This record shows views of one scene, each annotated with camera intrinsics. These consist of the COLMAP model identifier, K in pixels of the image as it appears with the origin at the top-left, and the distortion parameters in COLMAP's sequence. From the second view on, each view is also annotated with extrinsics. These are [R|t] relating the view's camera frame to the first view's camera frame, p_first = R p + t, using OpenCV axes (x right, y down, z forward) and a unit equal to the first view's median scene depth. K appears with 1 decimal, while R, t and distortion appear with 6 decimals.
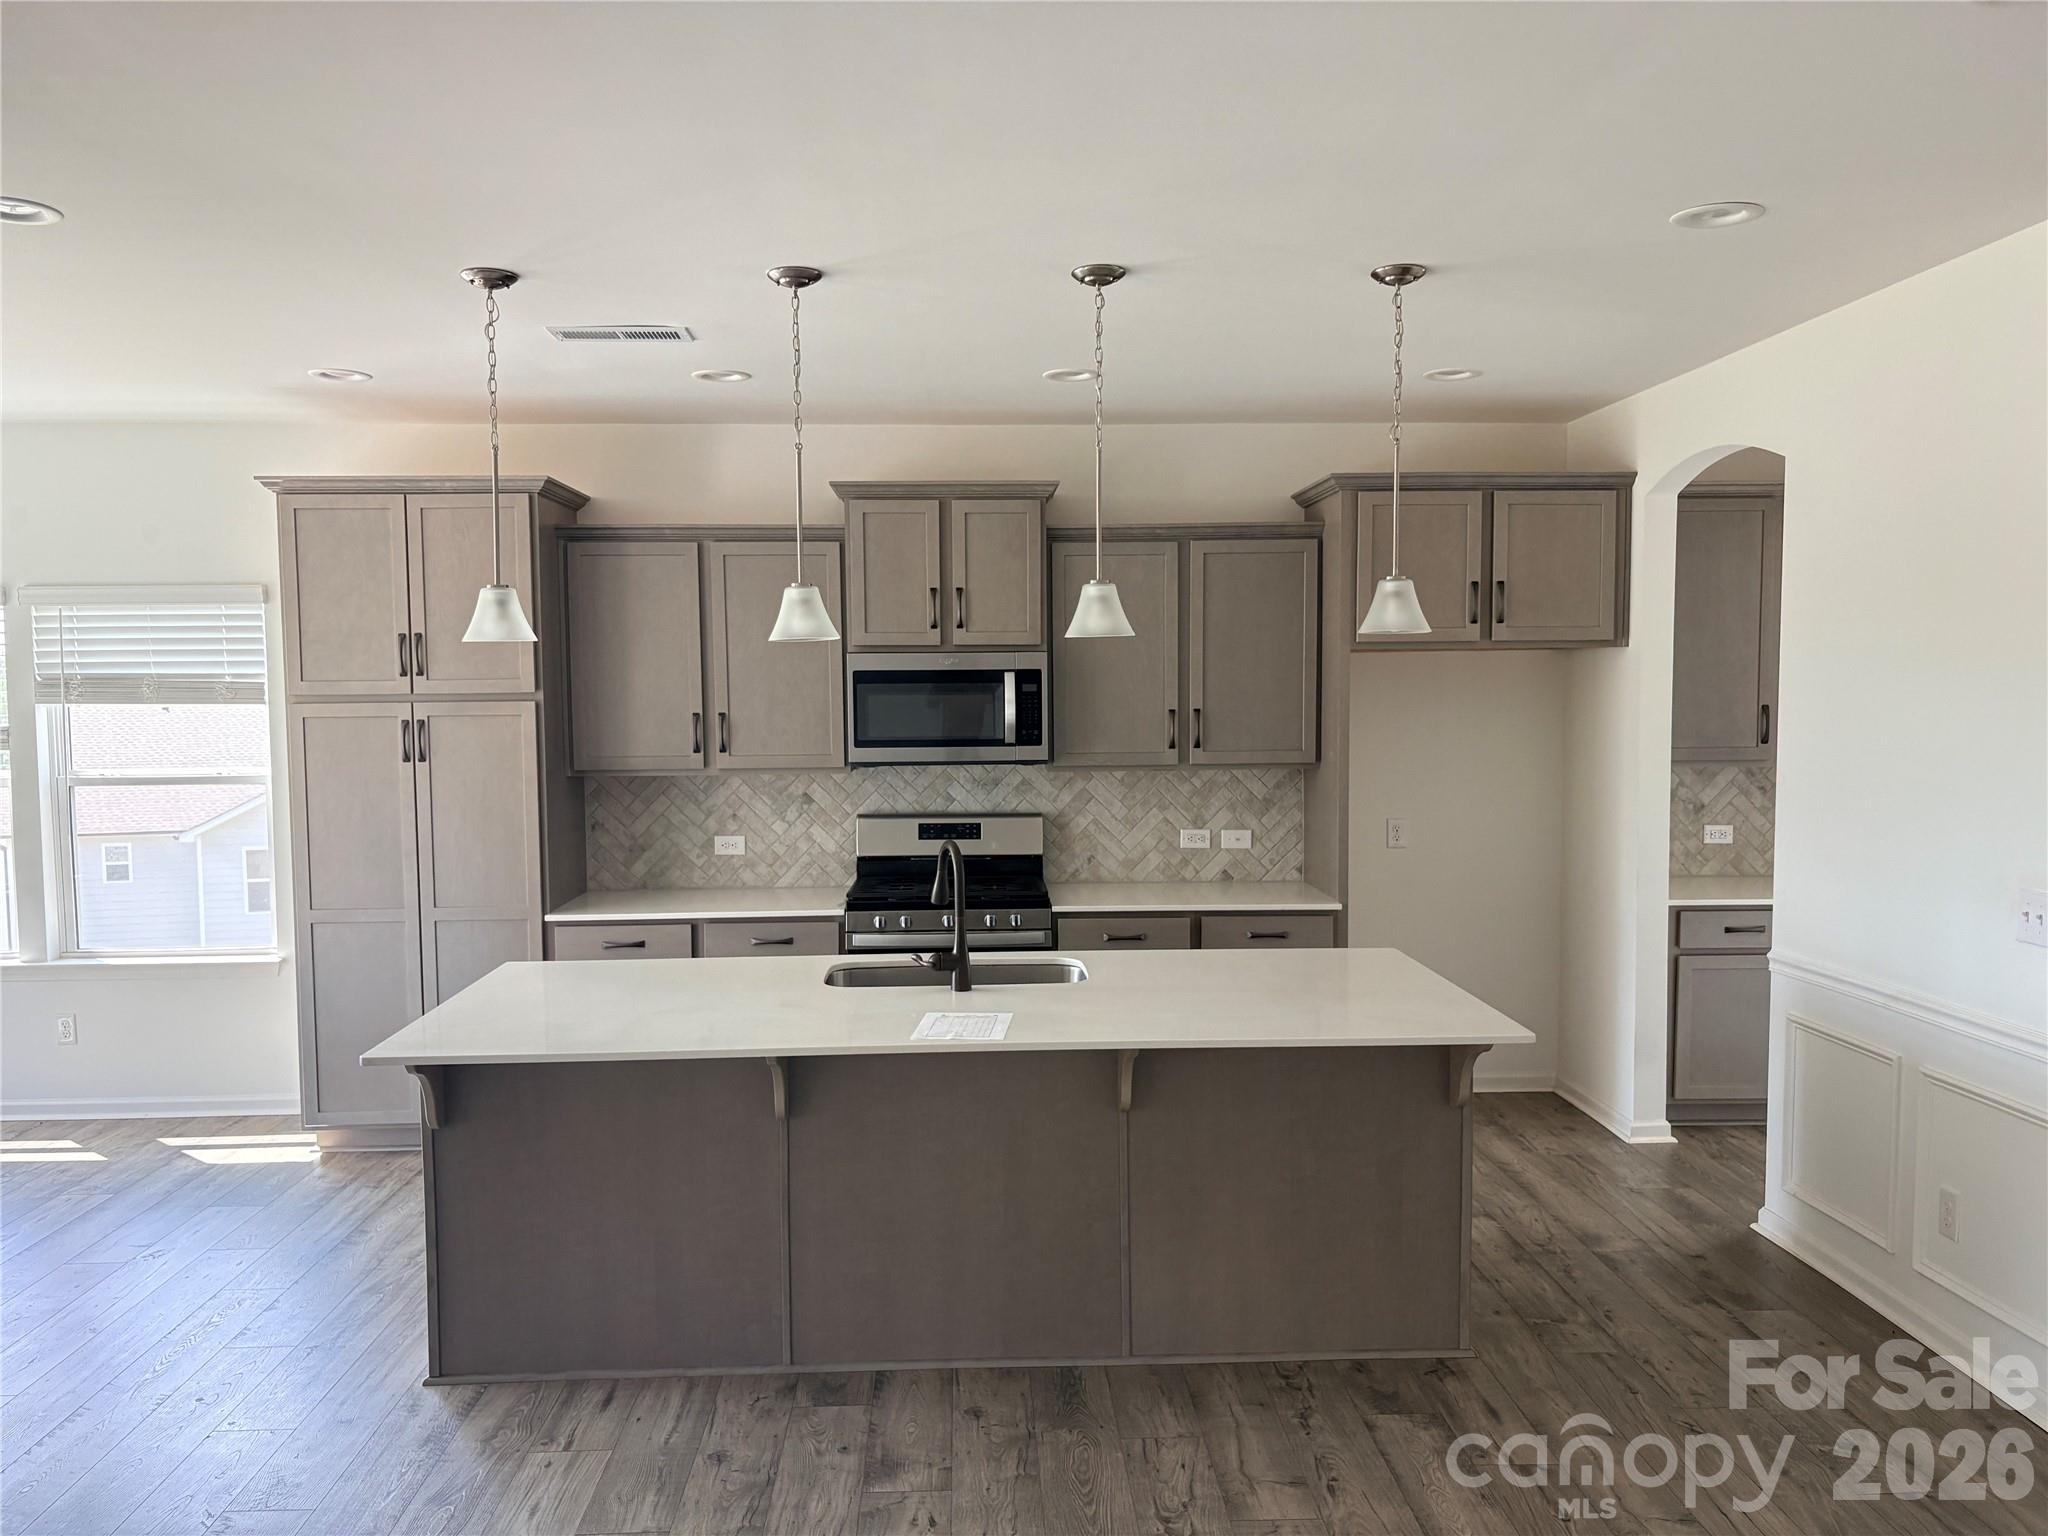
lens RADIAL K [[1547.0, 0, 1020.6], [0, 1547.0, 784.0], [0, 0, 1]] dist [0.038594, -0.008304]
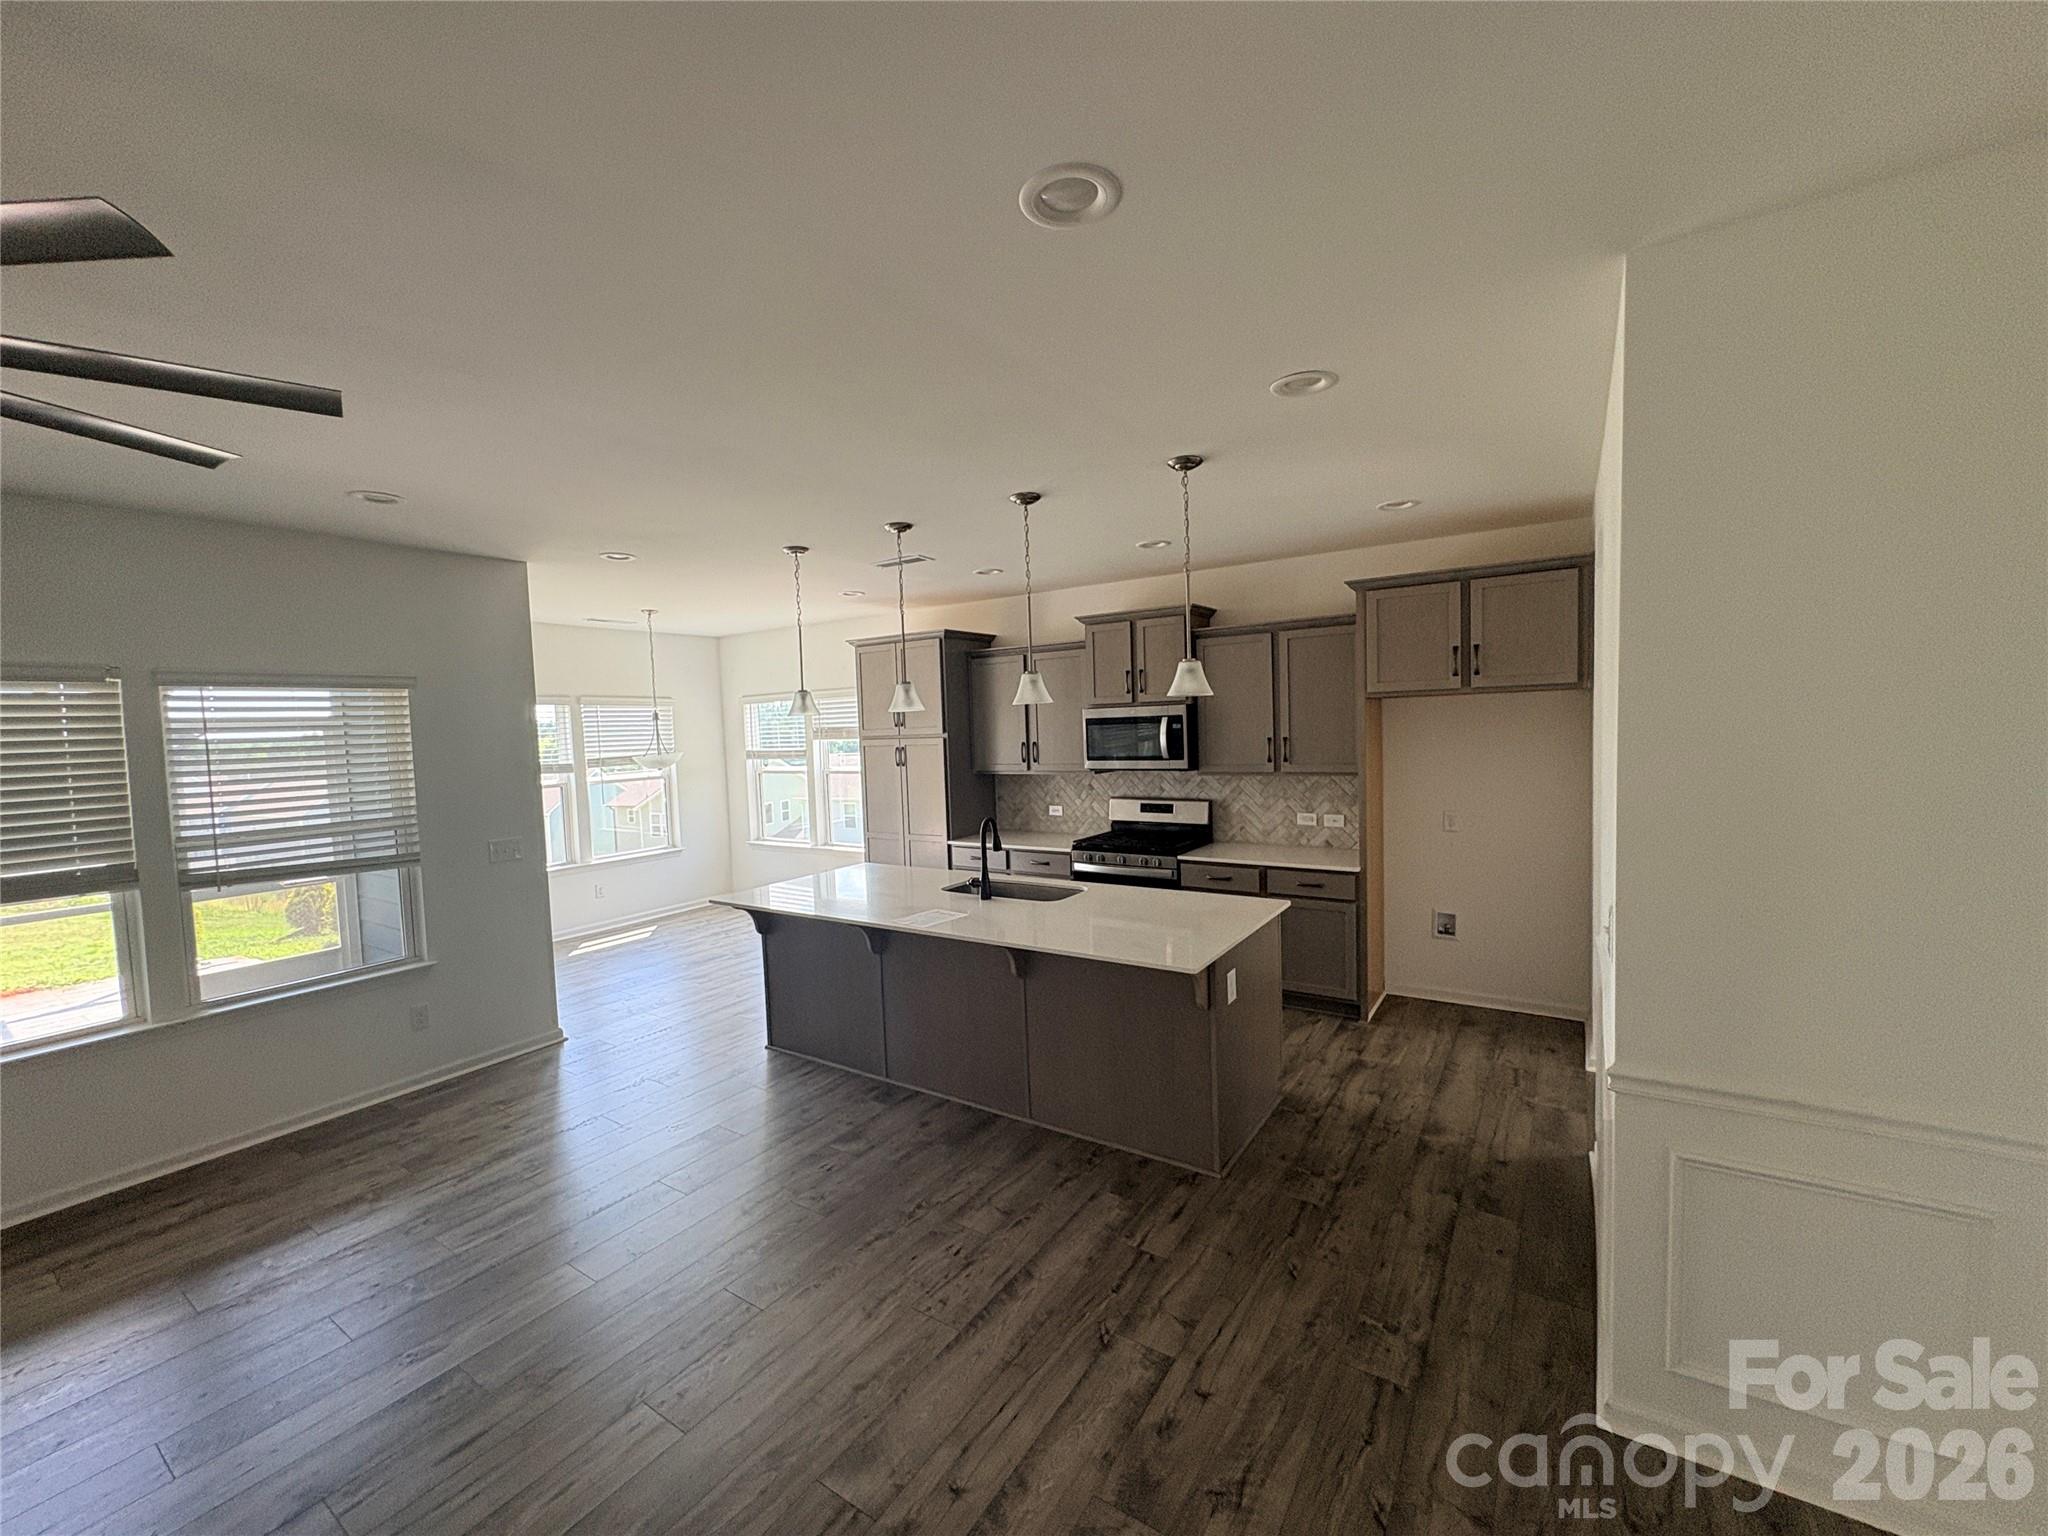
lens RADIAL K [[822.8, 0, 1024.0], [0, 822.8, 768.0], [0, 0, 1]] dist [0.002967, 0.000233]
pose [[0.812231, 0.013162, -0.583187, 0.399292], [-0.011875, 0.999911, 0.006029, -0.019927], [0.583214, 0.002029, 0.812316, 0.165812]]
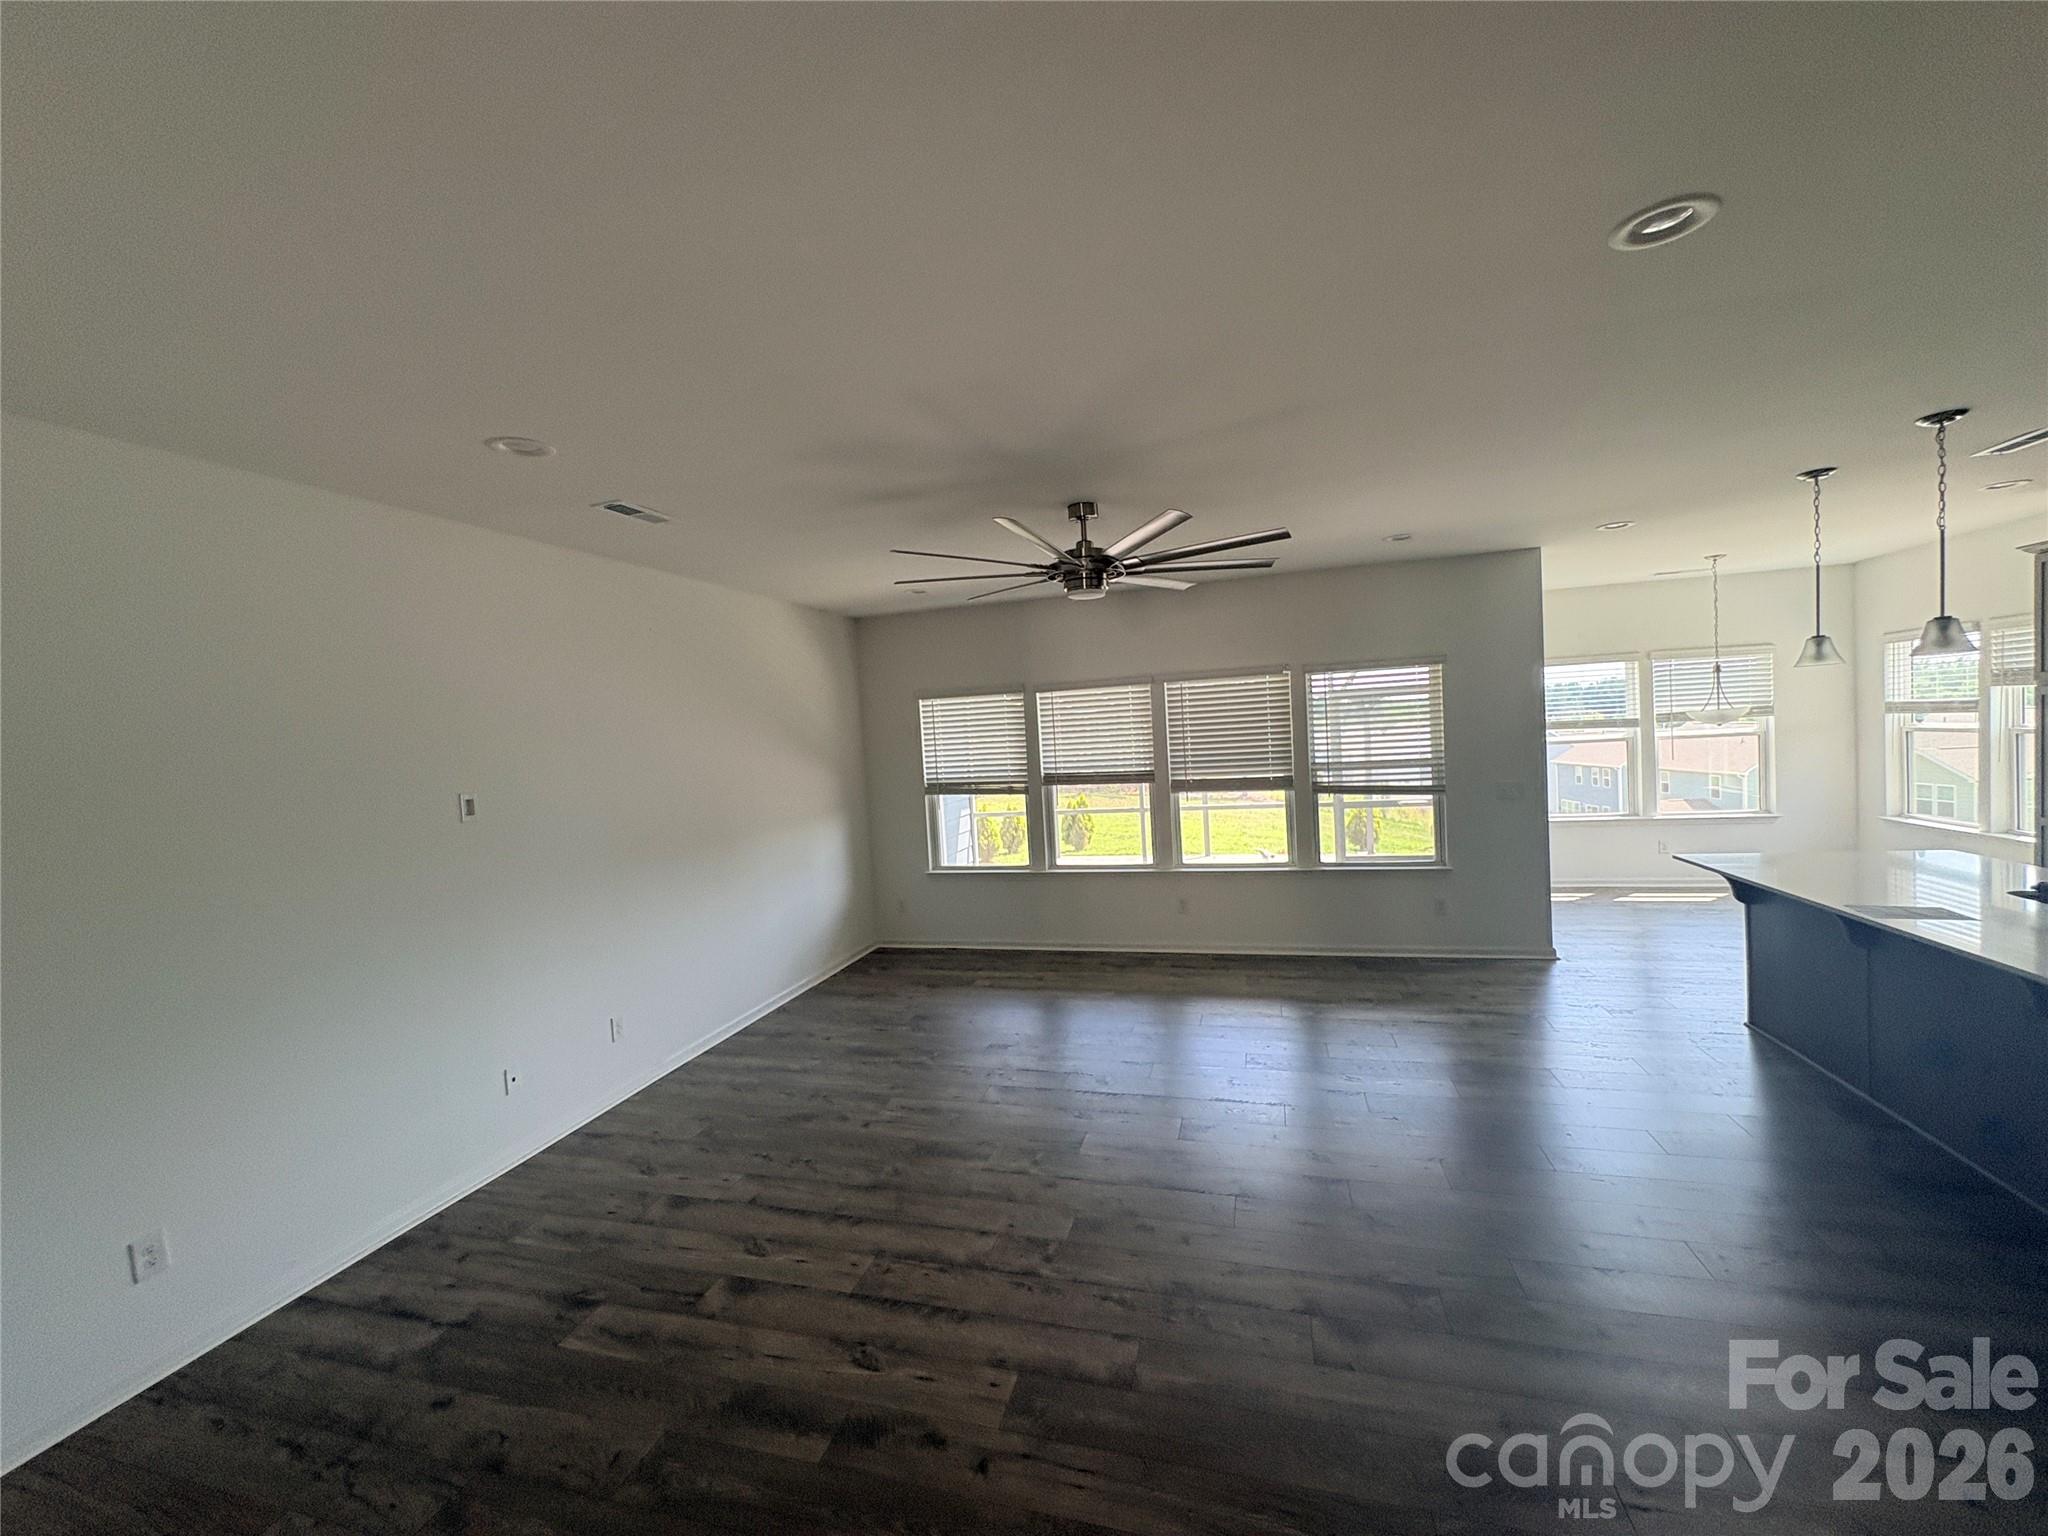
lens RADIAL K [[822.8, 0, 1024.0], [0, 822.8, 768.0], [0, 0, 1]] dist [0.002967, 0.000233]
pose [[-0.310409, 0.070636, -0.947975, 0.625739], [-0.003540, 0.997143, 0.075458, -0.027181], [0.950597, 0.026778, -0.309272, 0.271137]]
